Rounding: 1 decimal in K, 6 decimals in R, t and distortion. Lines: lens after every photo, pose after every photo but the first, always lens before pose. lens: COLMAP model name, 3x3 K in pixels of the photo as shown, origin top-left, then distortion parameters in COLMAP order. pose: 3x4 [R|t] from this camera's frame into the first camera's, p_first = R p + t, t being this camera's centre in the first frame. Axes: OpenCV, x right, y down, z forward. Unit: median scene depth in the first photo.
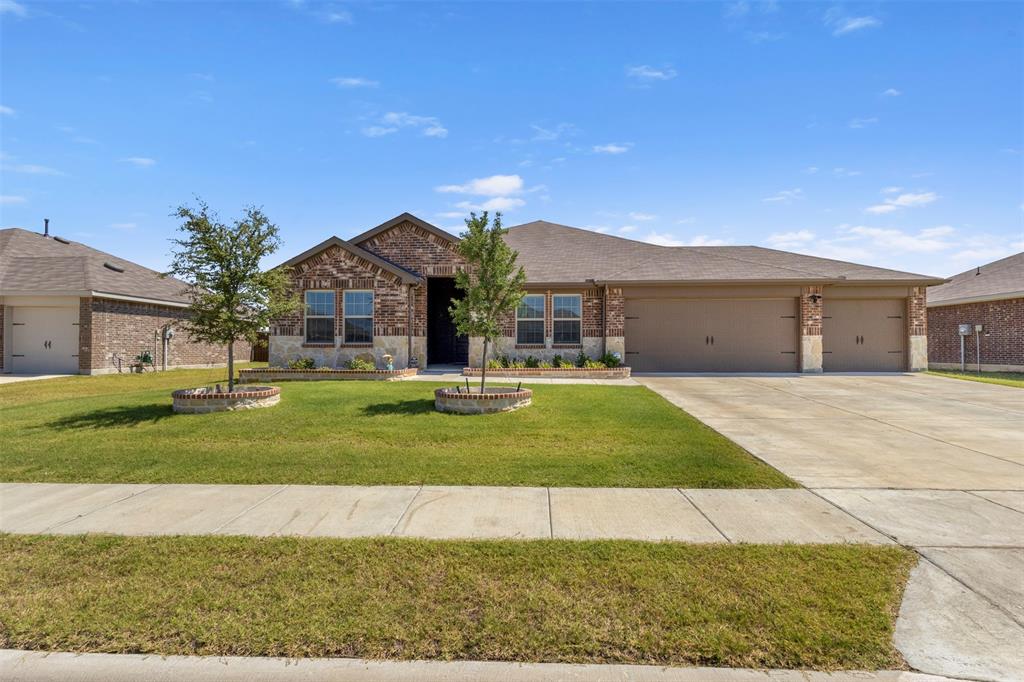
lens RADIAL K [[473.8, 0, 513.9], [0, 473.8, 342.7], [0, 0, 1]] dist [-0.003016, 0.002411]
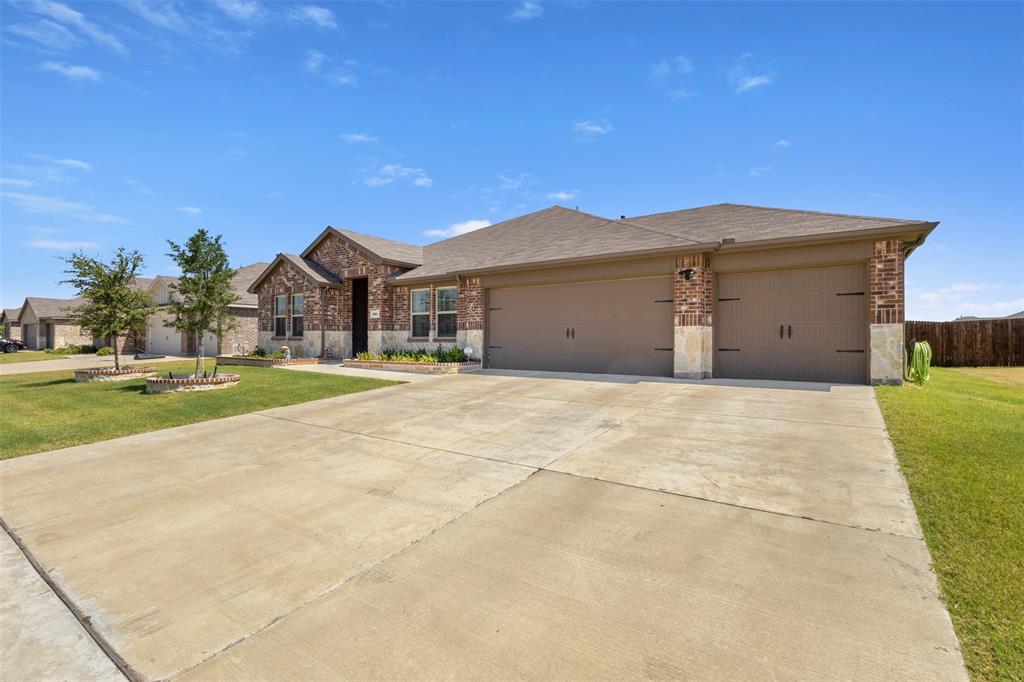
lens RADIAL K [[473.8, 0, 511.5], [0, 473.8, 337.4], [0, 0, 1]] dist [-0.003016, 0.002411]
pose [[0.839153, 0.000329, -0.543895, 0.786819], [0.003884, 0.999971, 0.006598, -0.003568], [0.543882, -0.007650, 0.839127, 0.254756]]
